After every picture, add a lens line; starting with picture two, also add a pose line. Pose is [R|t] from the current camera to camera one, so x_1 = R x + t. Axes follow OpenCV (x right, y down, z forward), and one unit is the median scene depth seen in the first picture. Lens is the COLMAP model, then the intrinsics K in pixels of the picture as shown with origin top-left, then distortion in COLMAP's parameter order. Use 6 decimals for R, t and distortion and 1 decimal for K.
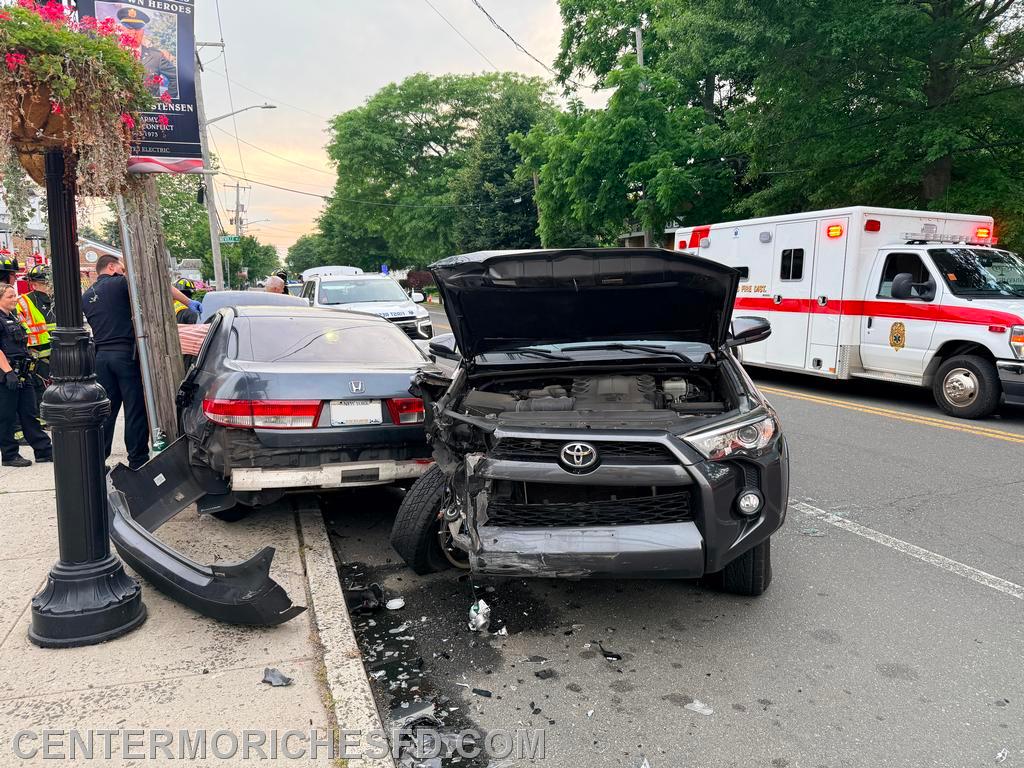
lens RADIAL K [[737.7, 0, 511.3], [0, 737.7, 387.2], [0, 0, 1]] dist [0.140183, -0.233796]
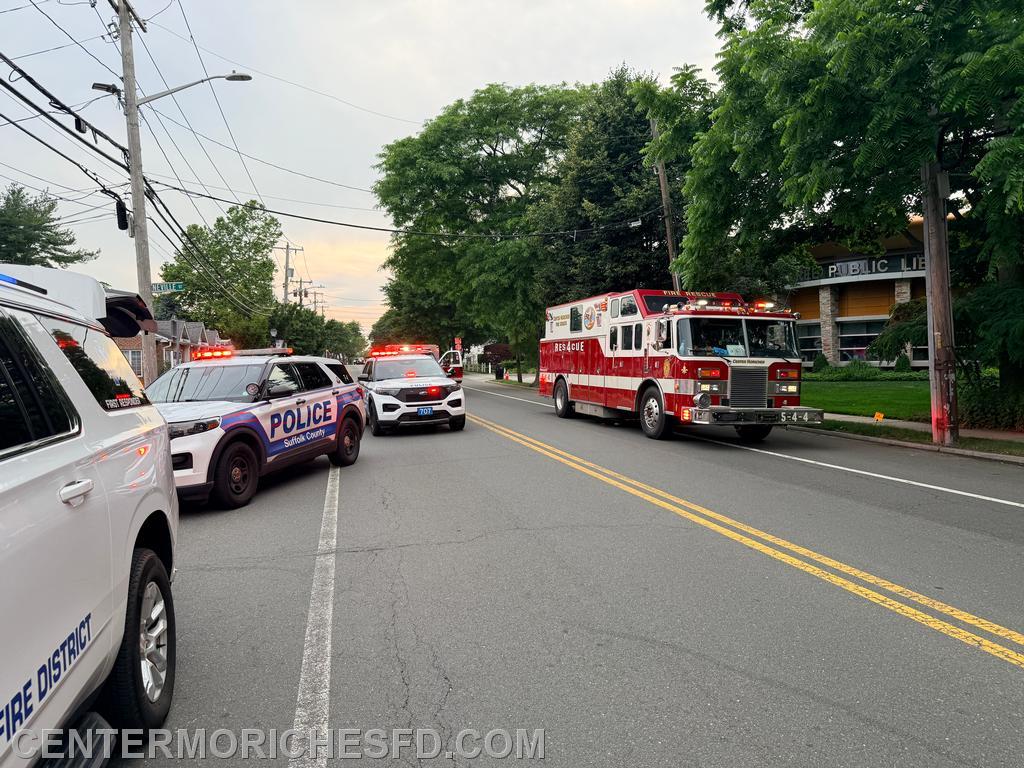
lens RADIAL K [[737.7, 0, 511.3], [0, 737.7, 387.2], [0, 0, 1]] dist [0.140183, -0.233796]
pose [[0.993479, -0.002951, -0.113981, -0.018367], [-0.008476, 0.994988, -0.099637, -0.036490], [0.113703, 0.099953, 0.988474, 0.279067]]
